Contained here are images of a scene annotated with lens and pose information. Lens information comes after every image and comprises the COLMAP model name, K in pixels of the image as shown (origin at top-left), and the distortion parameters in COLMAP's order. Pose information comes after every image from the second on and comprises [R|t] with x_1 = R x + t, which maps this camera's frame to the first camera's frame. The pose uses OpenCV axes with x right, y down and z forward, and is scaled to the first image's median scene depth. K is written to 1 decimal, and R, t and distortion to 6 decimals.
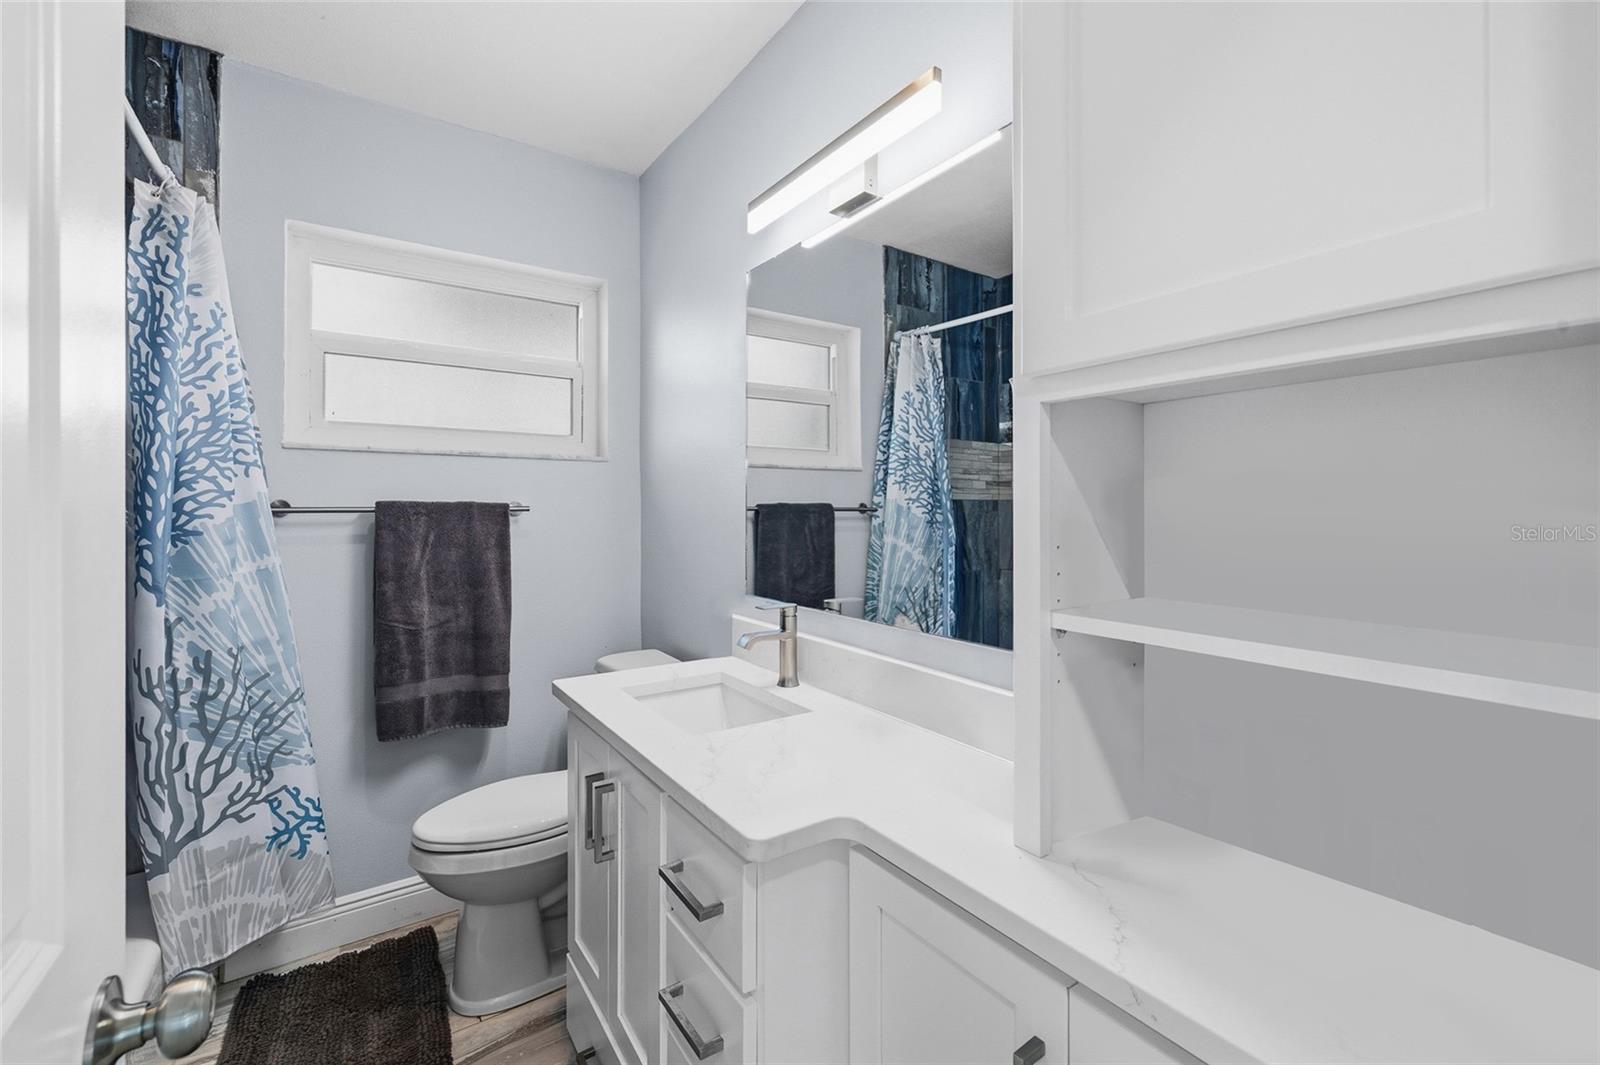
lens RADIAL K [[675.1, 0, 804.6], [0, 675.1, 520.7], [0, 0, 1]] dist [-0.002392, -0.000500]
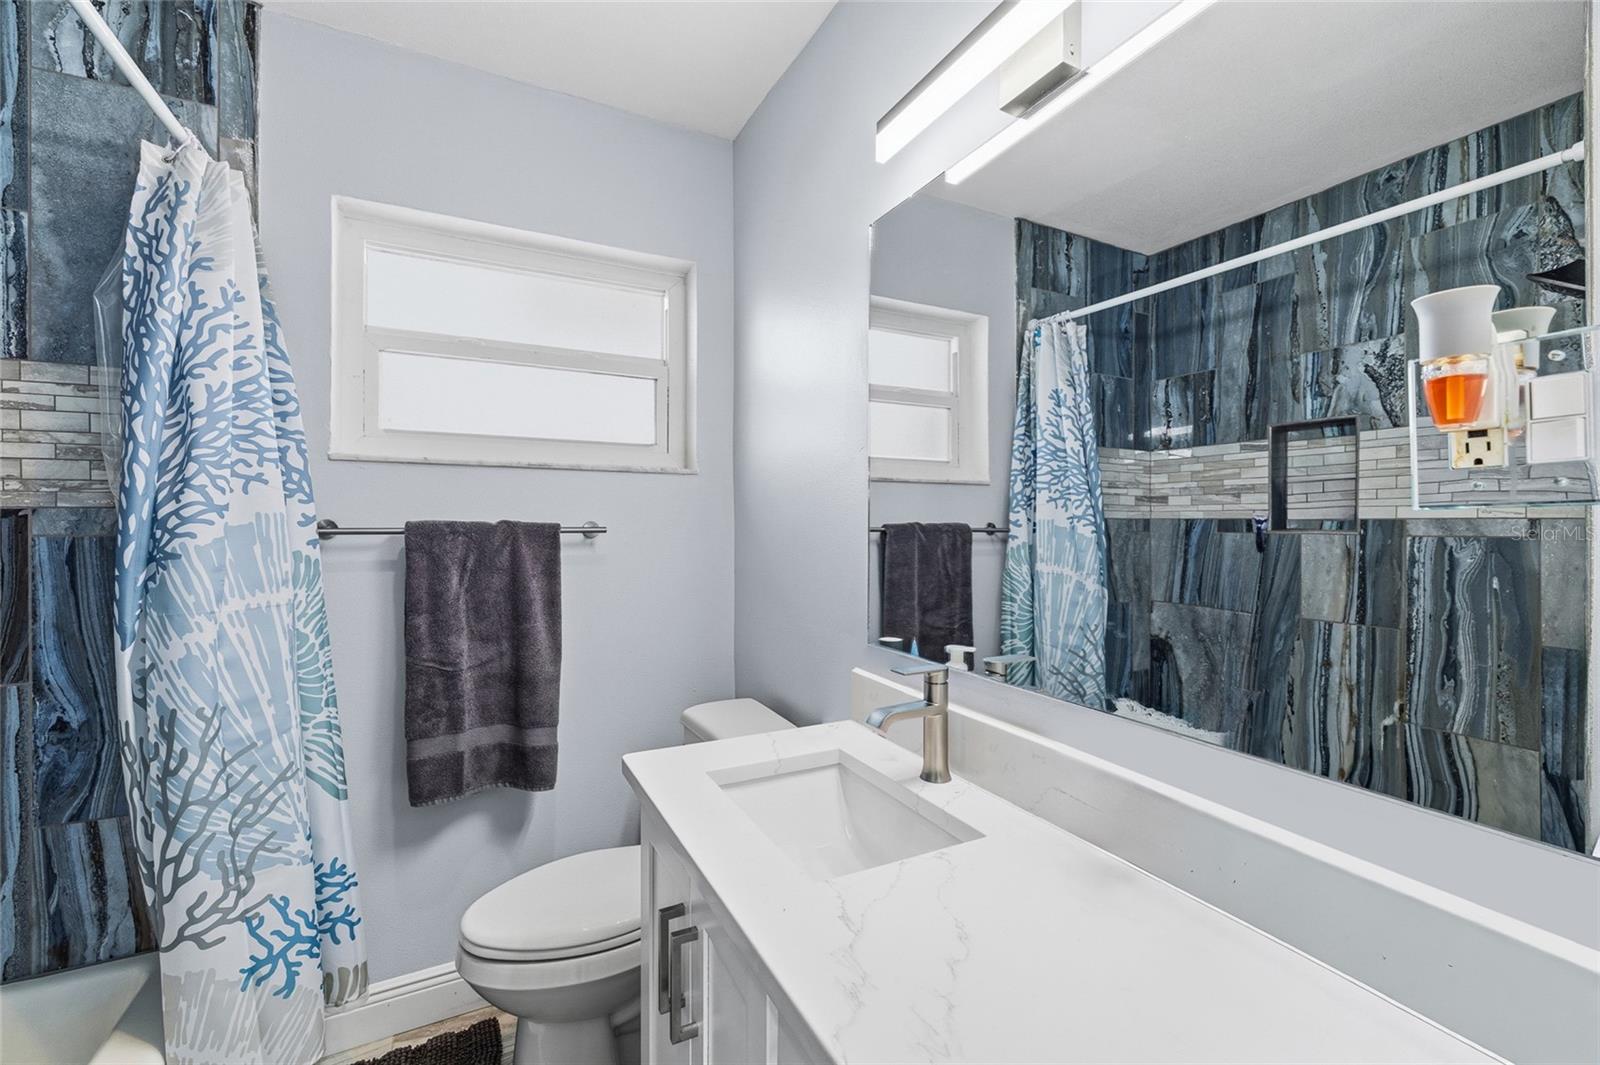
lens RADIAL K [[675.1, 0, 804.6], [0, 675.1, 520.7], [0, 0, 1]] dist [-0.002392, -0.000500]
pose [[0.990260, -0.005857, -0.139110, -0.045002], [0.001082, 0.999408, -0.034377, 0.000794], [0.139229, 0.033892, 0.989680, 0.208941]]
